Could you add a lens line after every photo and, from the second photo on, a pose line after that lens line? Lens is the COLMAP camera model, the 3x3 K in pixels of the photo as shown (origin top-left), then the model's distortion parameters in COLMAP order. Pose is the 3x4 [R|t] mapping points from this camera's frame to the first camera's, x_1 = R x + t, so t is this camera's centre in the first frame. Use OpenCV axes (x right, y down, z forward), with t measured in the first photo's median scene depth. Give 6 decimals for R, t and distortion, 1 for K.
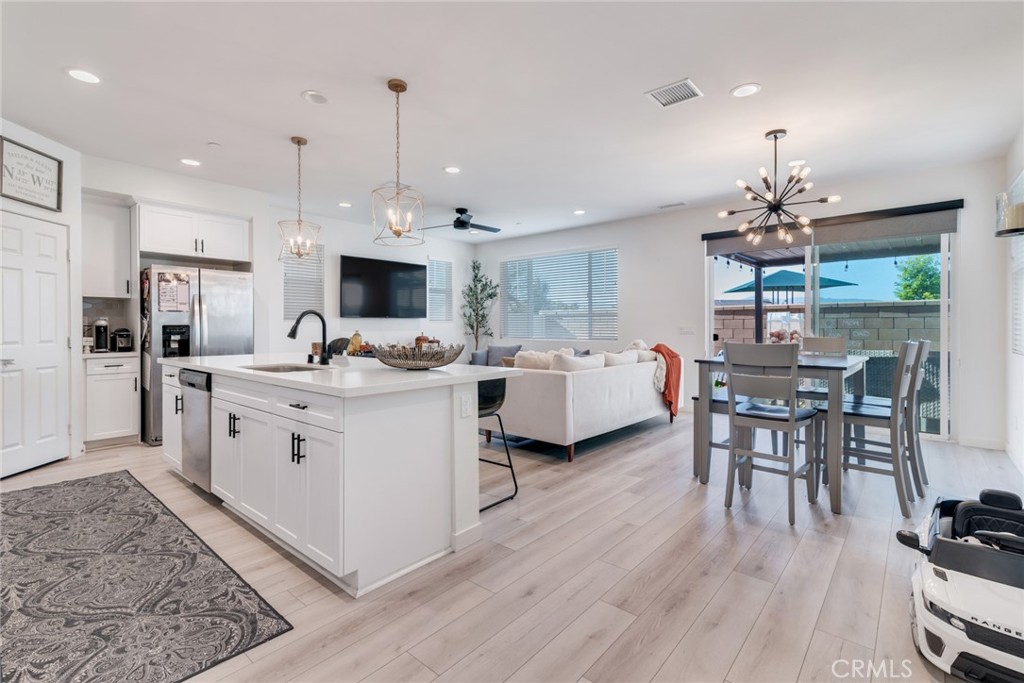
lens RADIAL K [[466.1, 0, 508.7], [0, 466.1, 328.4], [0, 0, 1]] dist [0.014178, -0.001116]
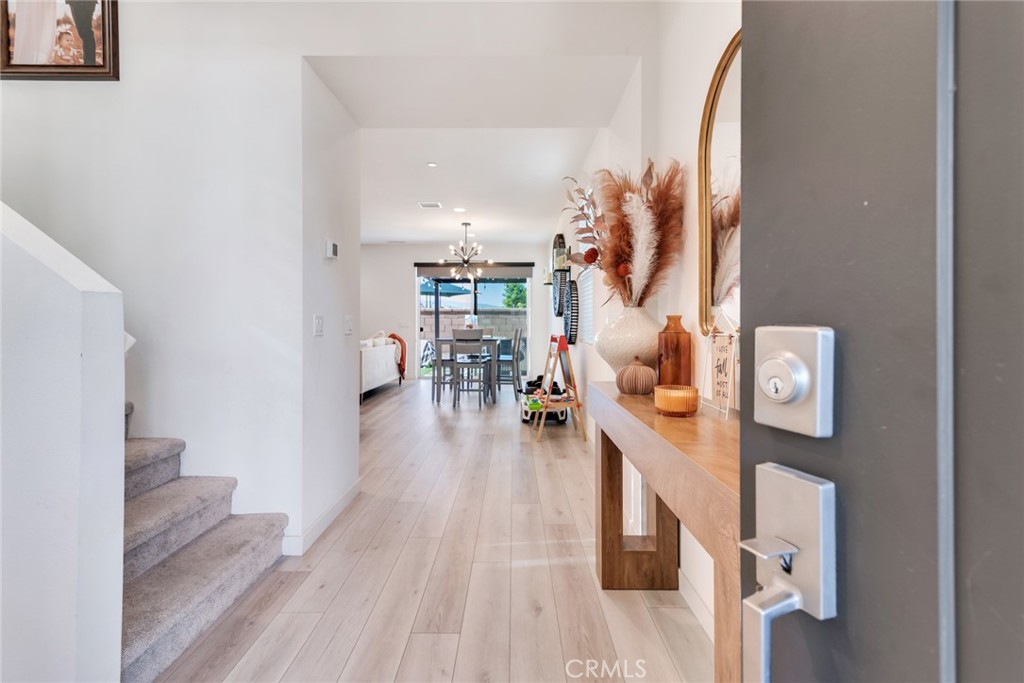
lens RADIAL K [[466.1, 0, 508.7], [0, 466.1, 328.4], [0, 0, 1]] dist [0.014178, -0.001116]
pose [[0.760742, -0.001530, 0.649053, -0.472215], [-0.000961, 0.999993, 0.003483, 0.012787], [-0.649054, -0.003273, 0.760735, -0.505393]]
